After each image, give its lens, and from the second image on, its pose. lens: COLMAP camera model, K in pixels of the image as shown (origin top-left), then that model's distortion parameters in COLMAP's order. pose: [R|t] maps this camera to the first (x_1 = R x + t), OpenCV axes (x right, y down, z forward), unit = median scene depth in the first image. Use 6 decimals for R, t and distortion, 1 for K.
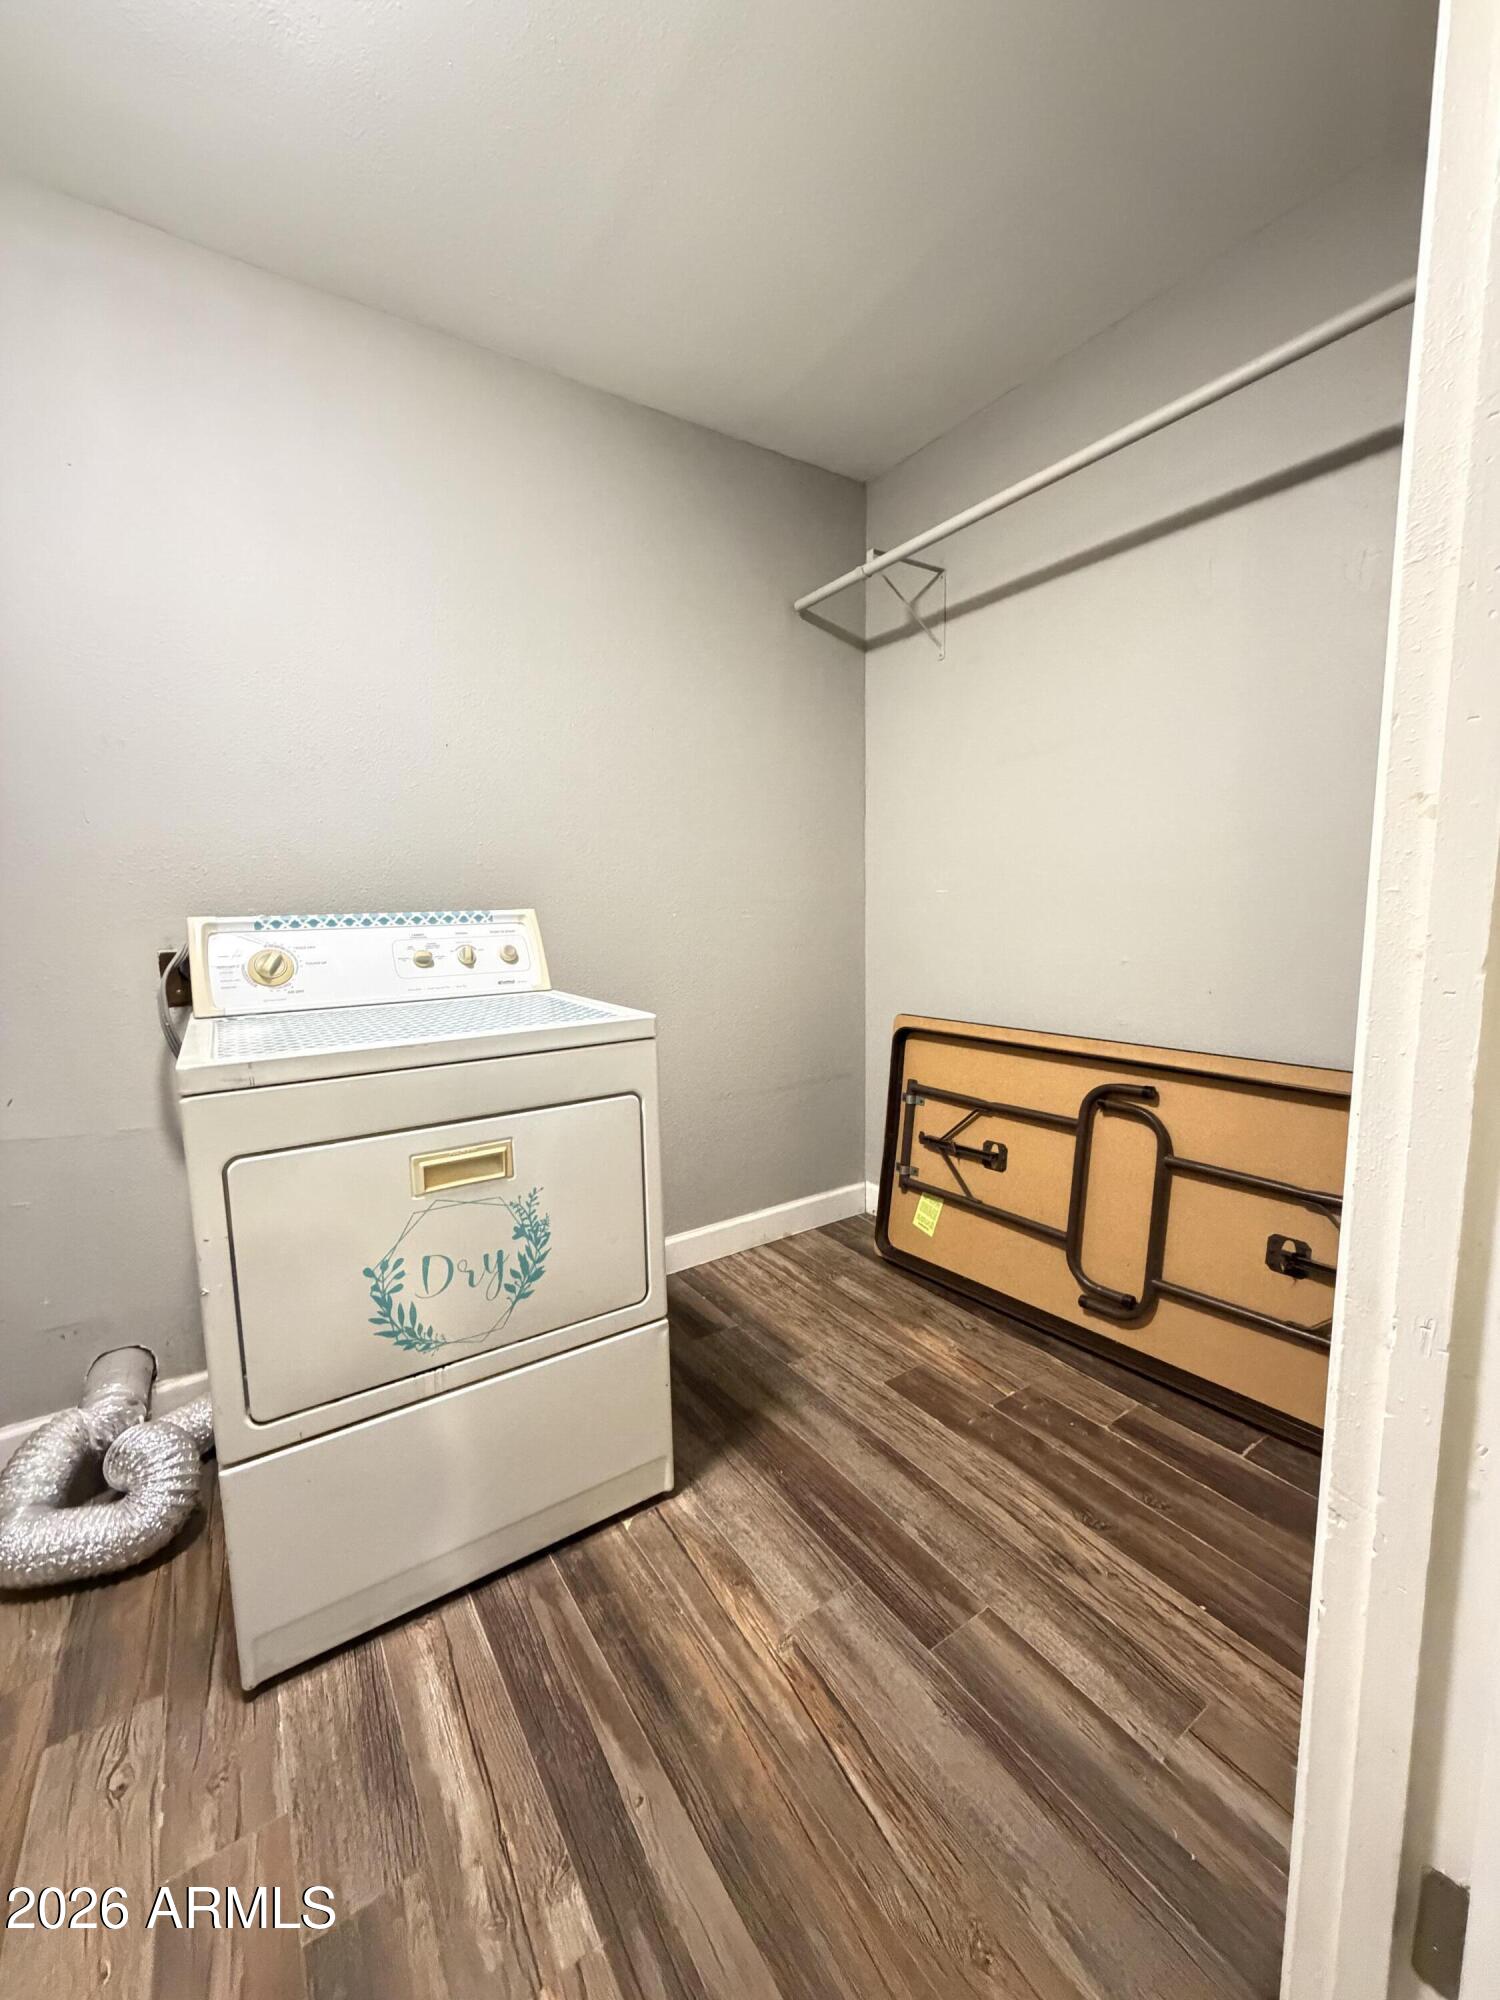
lens RADIAL K [[795.9, 0, 742.0], [0, 795.9, 1001.5], [0, 0, 1]] dist [0.001205, 0.000217]
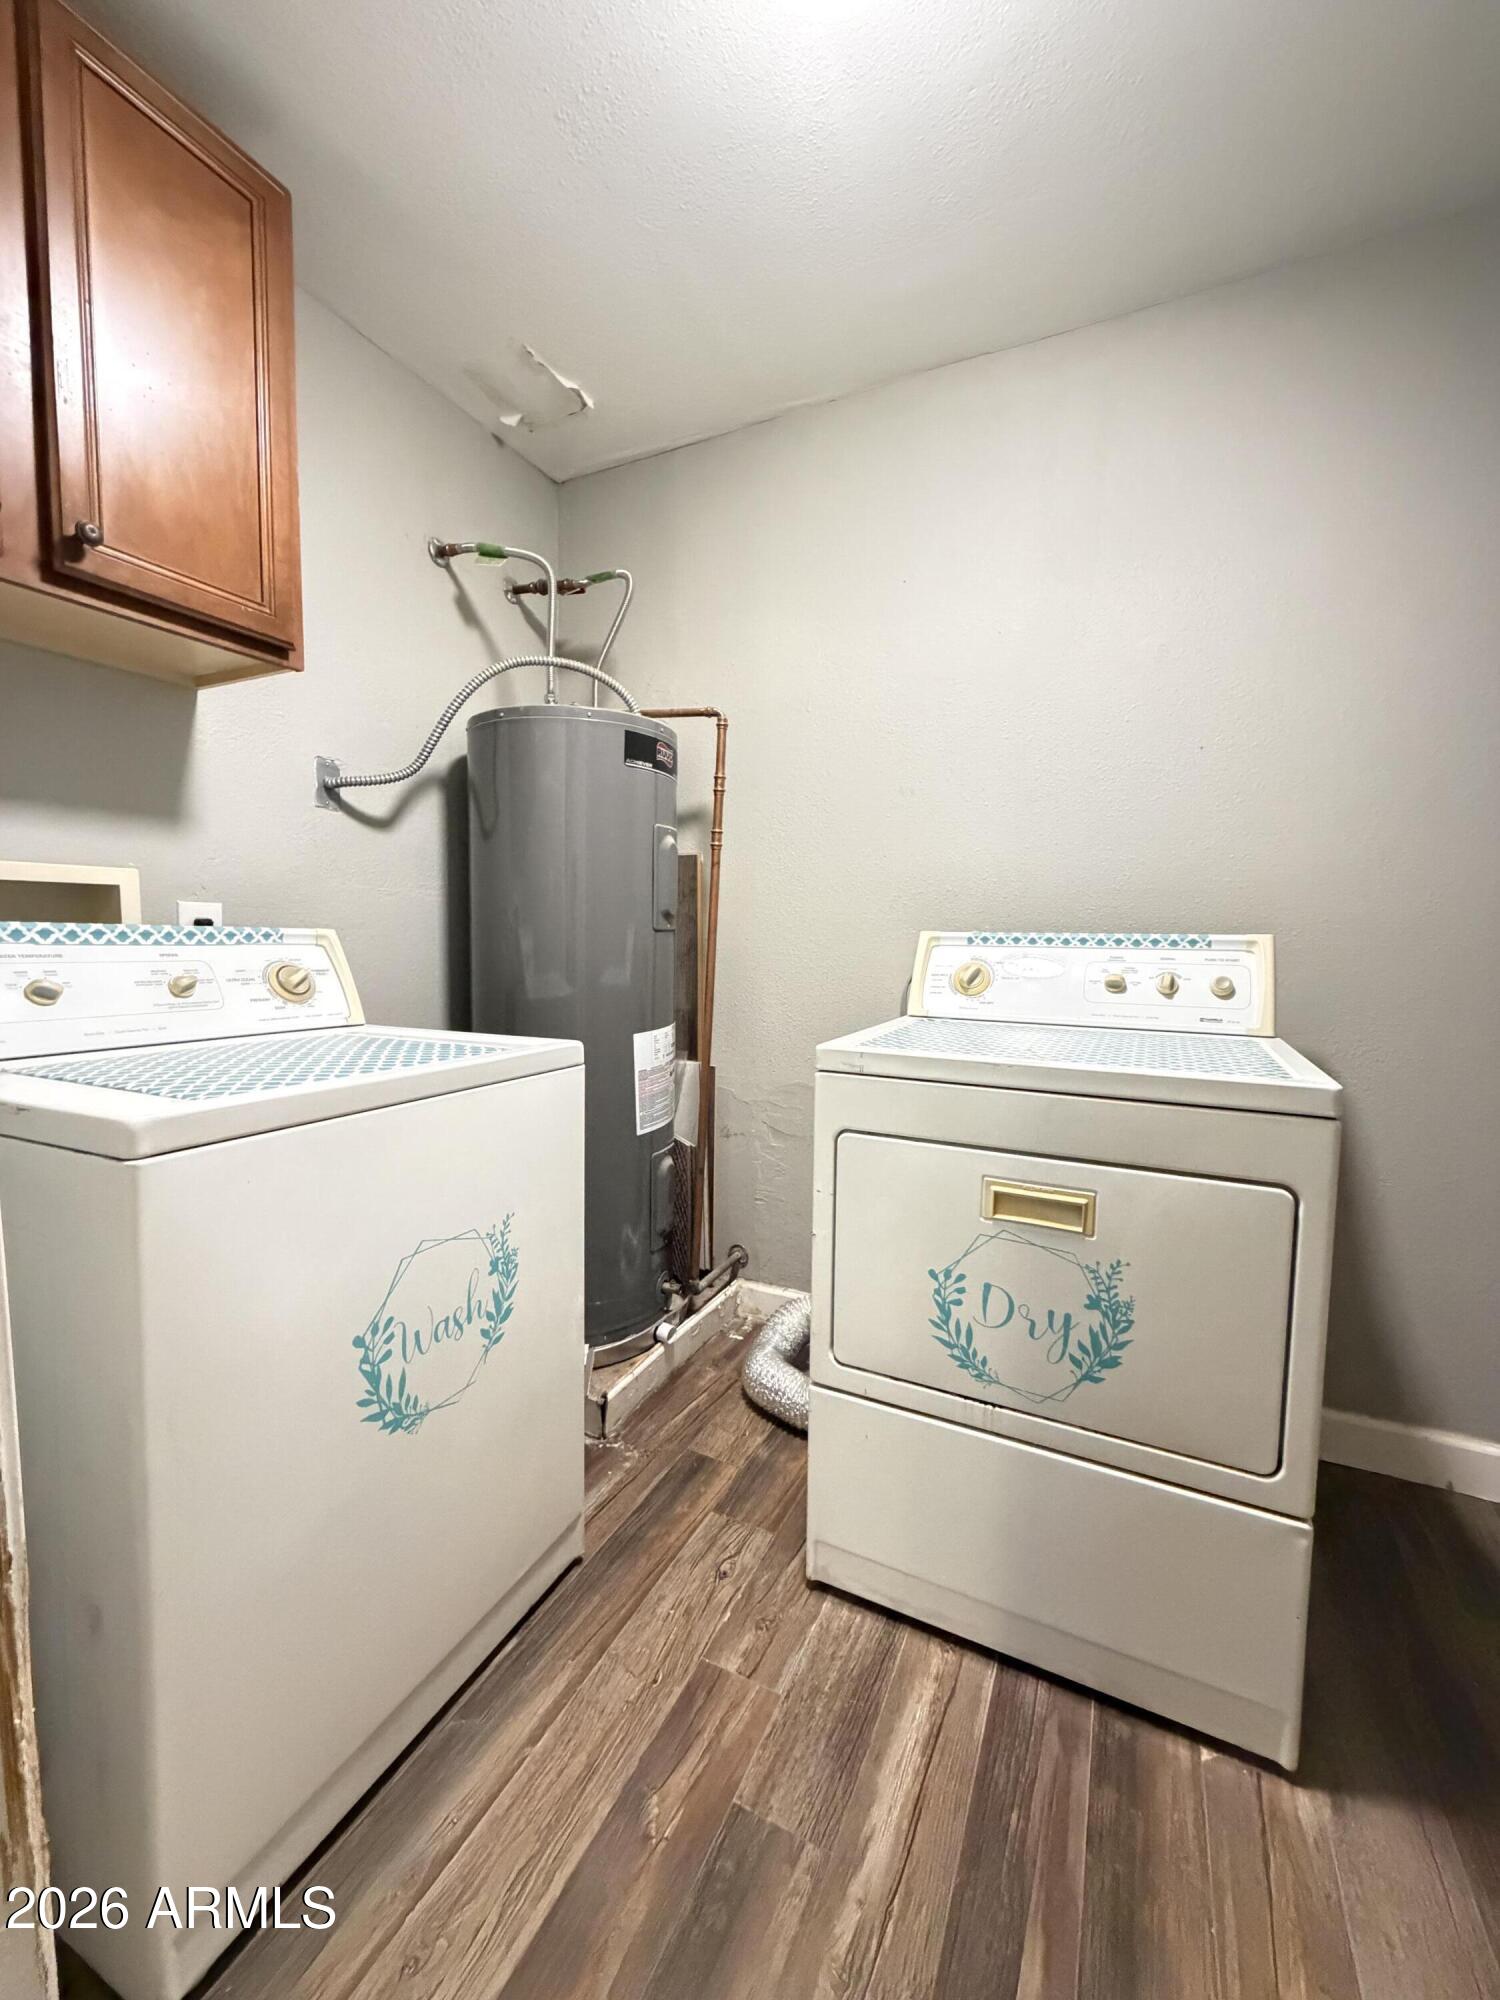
lens RADIAL K [[795.9, 0, 746.9], [0, 795.9, 994.5], [0, 0, 1]] dist [0.001205, 0.000217]
pose [[0.507557, 0.095917, -0.856263, 0.237760], [-0.129525, 0.990985, 0.034232, -0.022293], [0.851827, 0.093533, 0.515405, 0.207276]]
